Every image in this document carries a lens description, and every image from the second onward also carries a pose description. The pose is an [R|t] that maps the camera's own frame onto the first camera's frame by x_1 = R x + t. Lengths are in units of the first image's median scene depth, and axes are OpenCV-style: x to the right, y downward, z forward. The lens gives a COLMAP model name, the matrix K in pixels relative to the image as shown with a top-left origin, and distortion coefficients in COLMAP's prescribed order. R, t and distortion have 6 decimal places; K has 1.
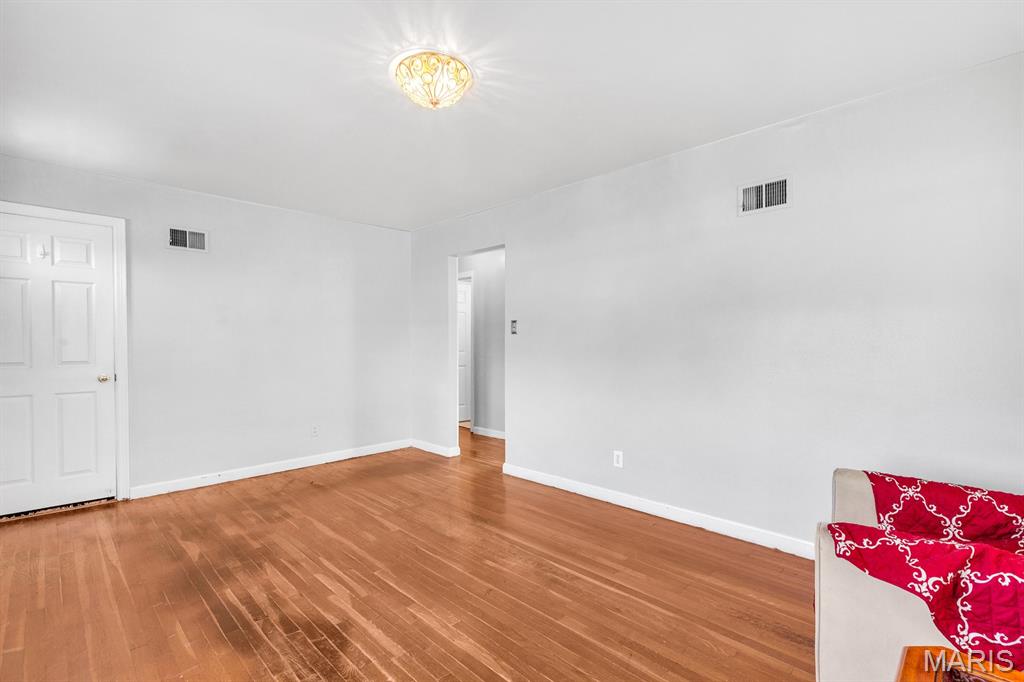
lens RADIAL K [[461.6, 0, 505.3], [0, 461.6, 343.8], [0, 0, 1]] dist [0.002060, 0.000244]
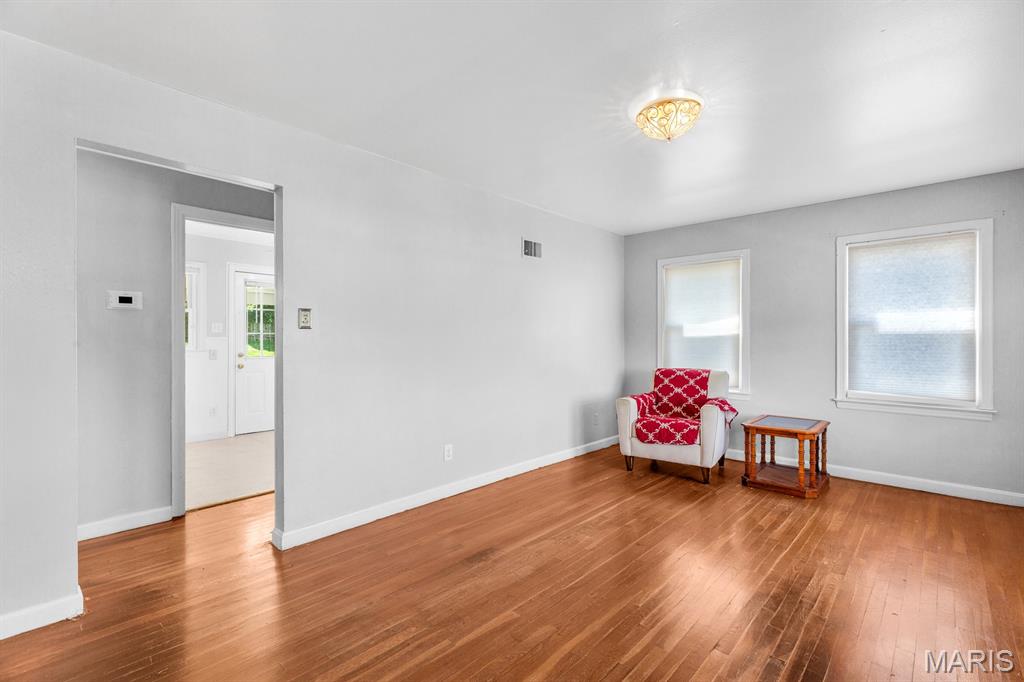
lens RADIAL K [[461.6, 0, 510.3], [0, 461.6, 338.8], [0, 0, 1]] dist [0.002060, 0.000244]
pose [[-0.031954, 0.004175, 0.999481, -0.974697], [0.004851, 0.999980, -0.004022, -0.004861], [-0.999478, 0.004720, -0.031974, 1.077324]]
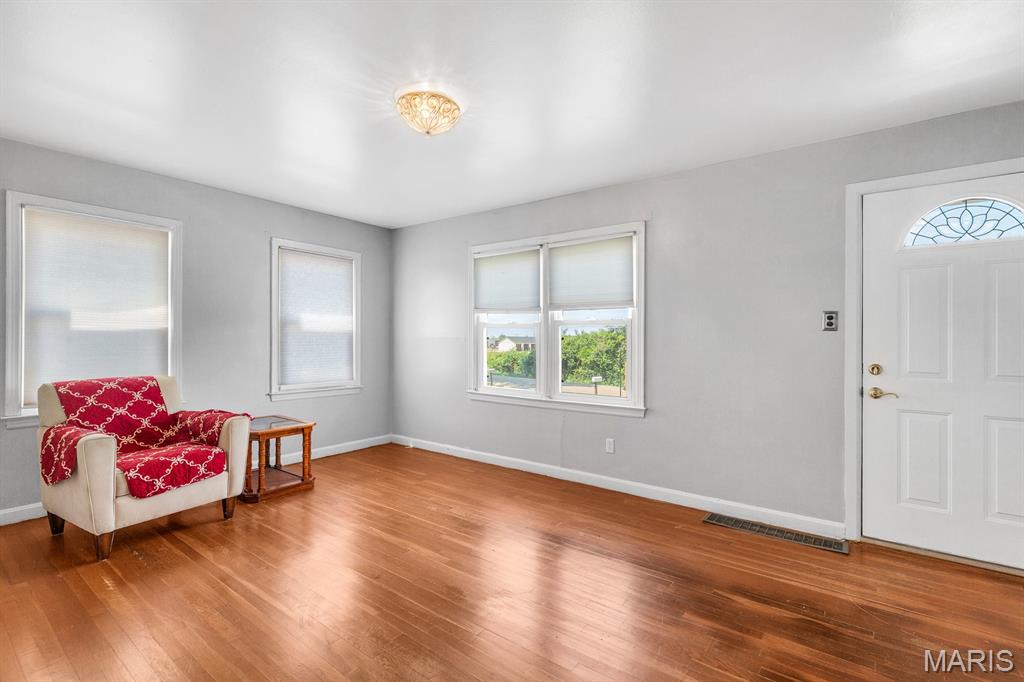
lens RADIAL K [[461.6, 0, 516.3], [0, 461.6, 346.0], [0, 0, 1]] dist [0.002060, 0.000244]
pose [[-0.991211, -0.000236, -0.132289, -0.166070], [-0.002682, 0.999829, 0.018313, -0.000392], [0.132262, 0.018506, -0.991042, 1.591699]]
